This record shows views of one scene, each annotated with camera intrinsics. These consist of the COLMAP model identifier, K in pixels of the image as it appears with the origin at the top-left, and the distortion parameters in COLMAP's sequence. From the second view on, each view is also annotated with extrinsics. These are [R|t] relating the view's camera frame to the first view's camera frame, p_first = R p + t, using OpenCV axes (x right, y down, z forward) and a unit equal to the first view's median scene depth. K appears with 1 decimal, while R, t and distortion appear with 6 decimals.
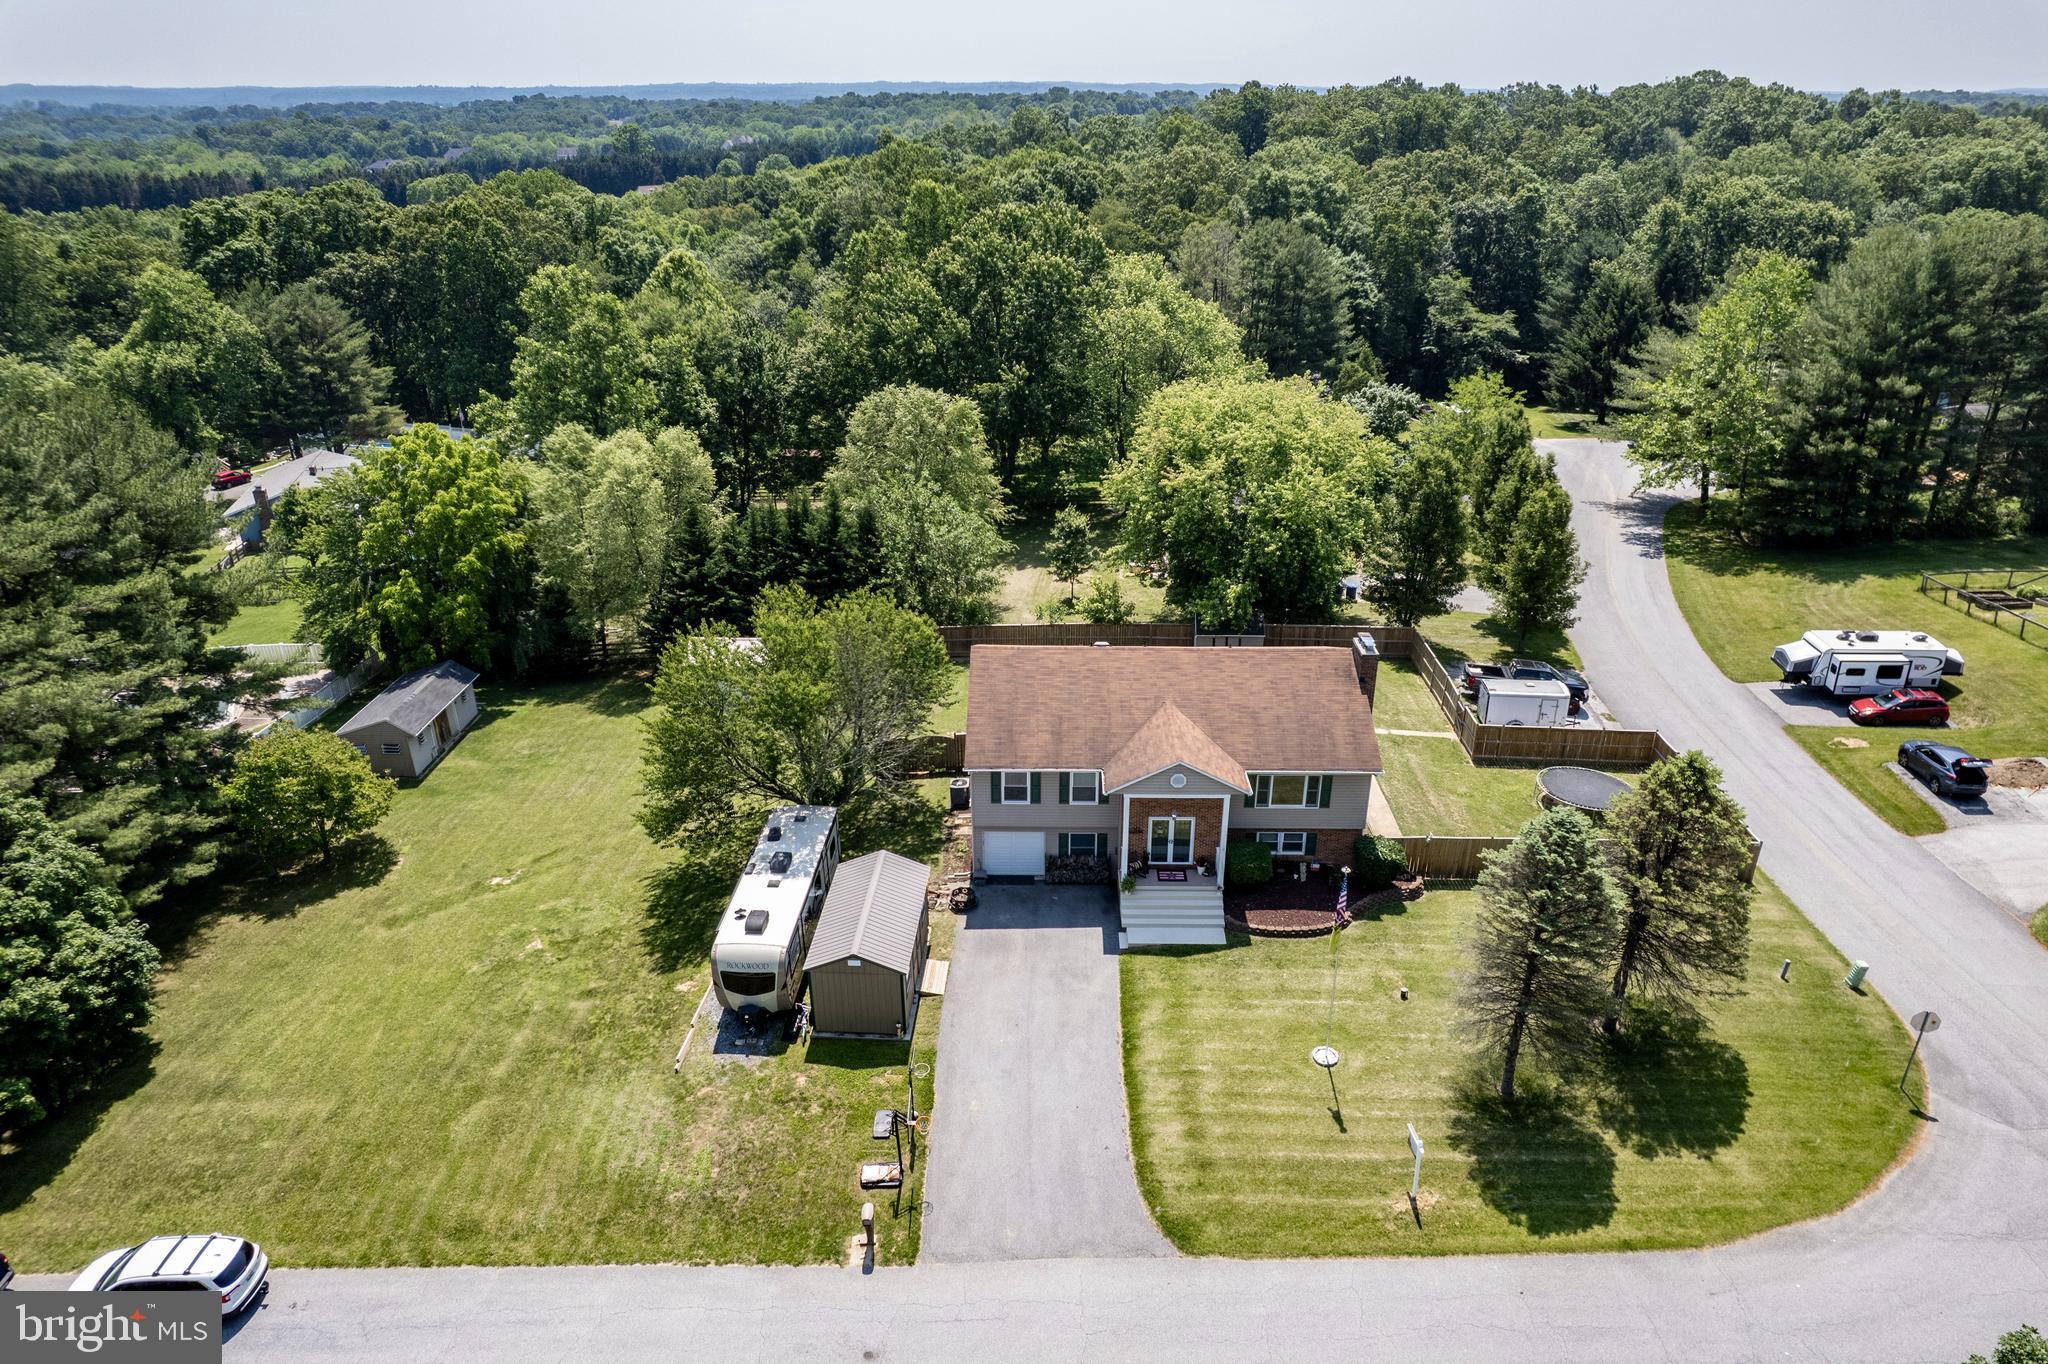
lens RADIAL K [[1311.9, 0, 1028.4], [0, 1311.9, 687.8], [0, 0, 1]] dist [-0.073508, 0.068805]
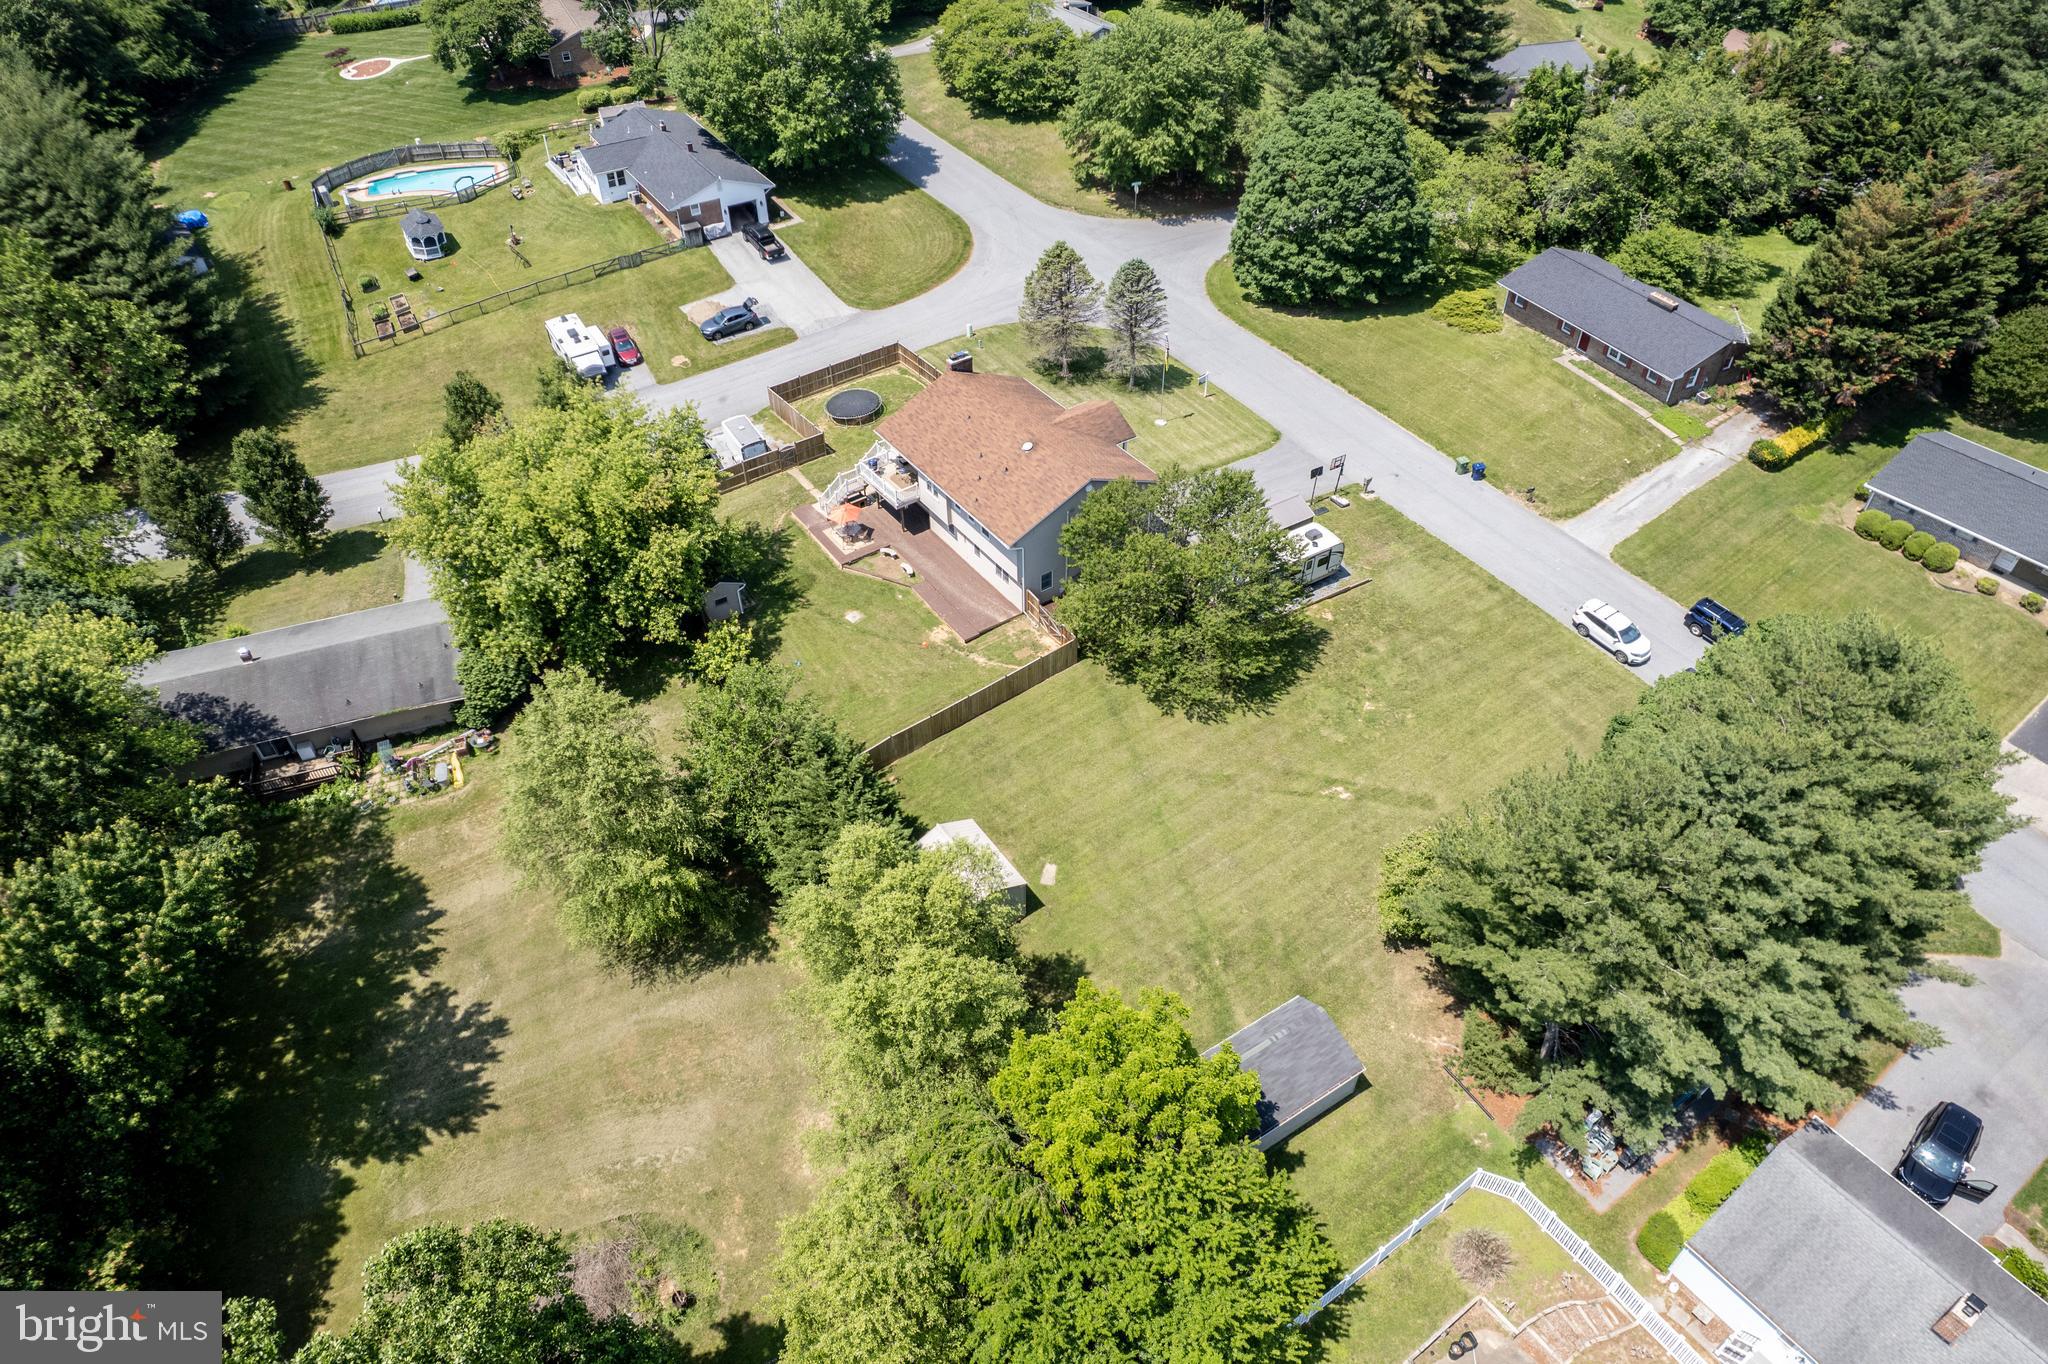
lens RADIAL K [[1311.9, 0, 1028.4], [0, 1311.9, 687.8], [0, 0, 1]] dist [-0.073508, 0.068805]
pose [[-0.581062, -0.546362, 0.603205, -1.051415], [0.352019, 0.499528, 0.791552, -1.138830], [-0.733791, 0.672280, -0.097927, 1.431863]]
